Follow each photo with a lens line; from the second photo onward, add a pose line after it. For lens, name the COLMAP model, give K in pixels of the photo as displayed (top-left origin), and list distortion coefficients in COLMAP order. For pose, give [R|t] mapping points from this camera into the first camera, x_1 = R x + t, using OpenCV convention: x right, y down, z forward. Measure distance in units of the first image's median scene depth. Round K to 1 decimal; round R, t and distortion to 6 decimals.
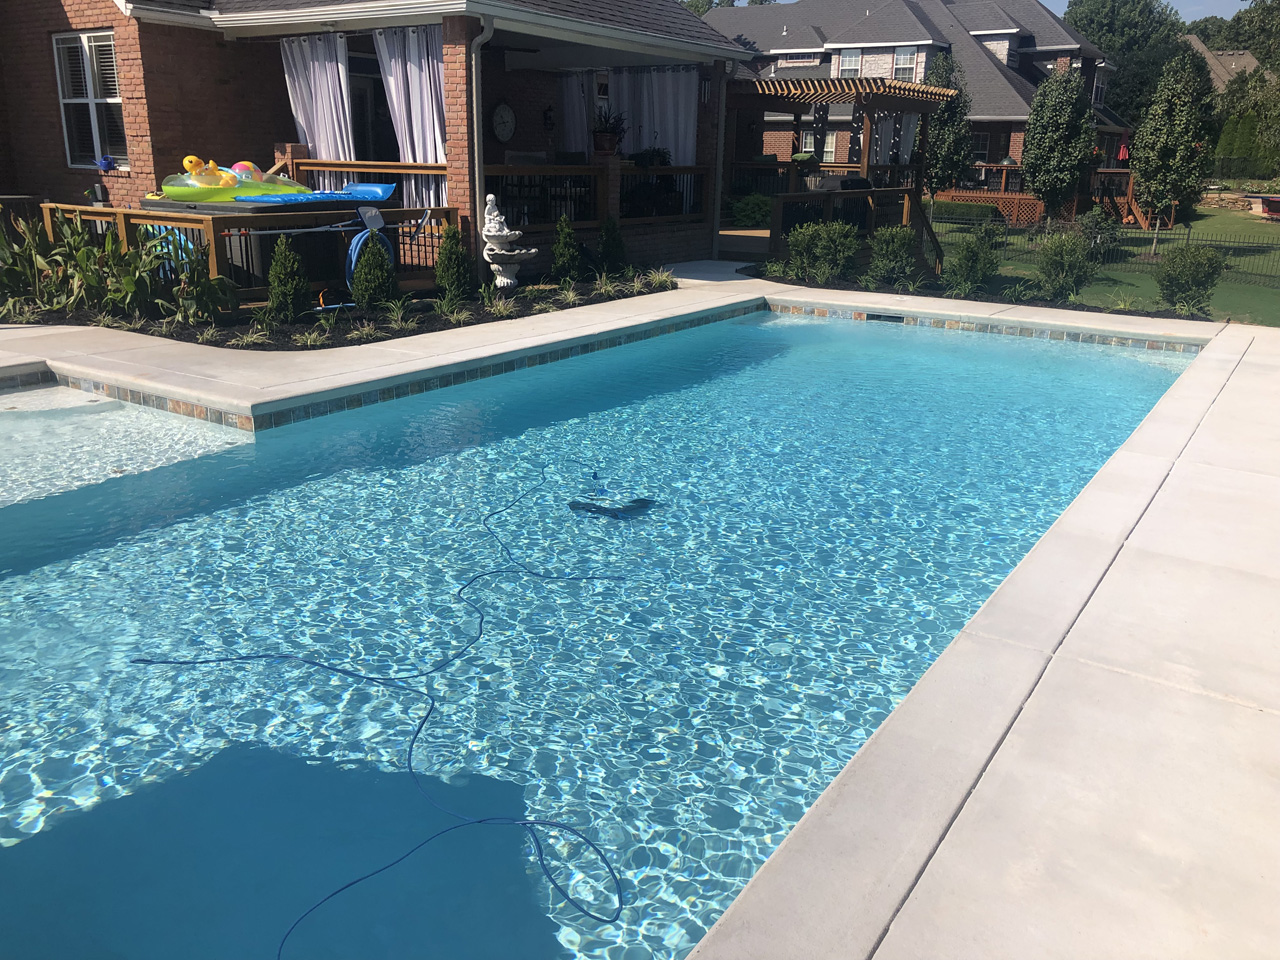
lens RADIAL K [[1050.6, 0, 640.0], [0, 1050.6, 480.0], [0, 0, 1]] dist [0.018392, 0.021097]
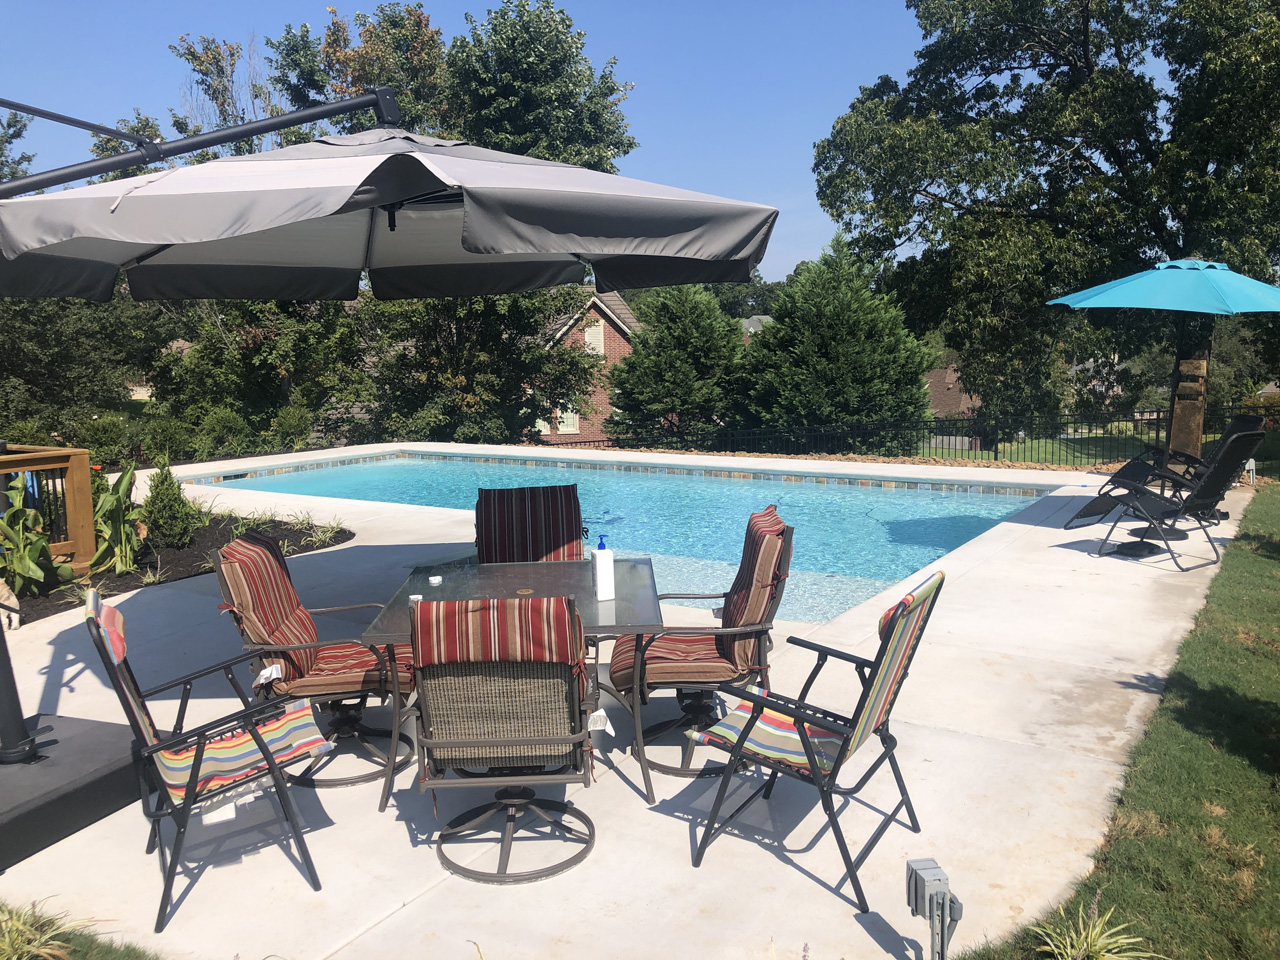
lens RADIAL K [[1100.5, 0, 640.0], [0, 1100.5, 480.0], [0, 0, 1]] dist [0.008216, -0.080043]
pose [[-0.019083, -0.139938, 0.989976, -0.884750], [0.308644, 0.940972, 0.138960, -0.145224], [-0.950986, 0.308202, 0.025235, 0.391720]]
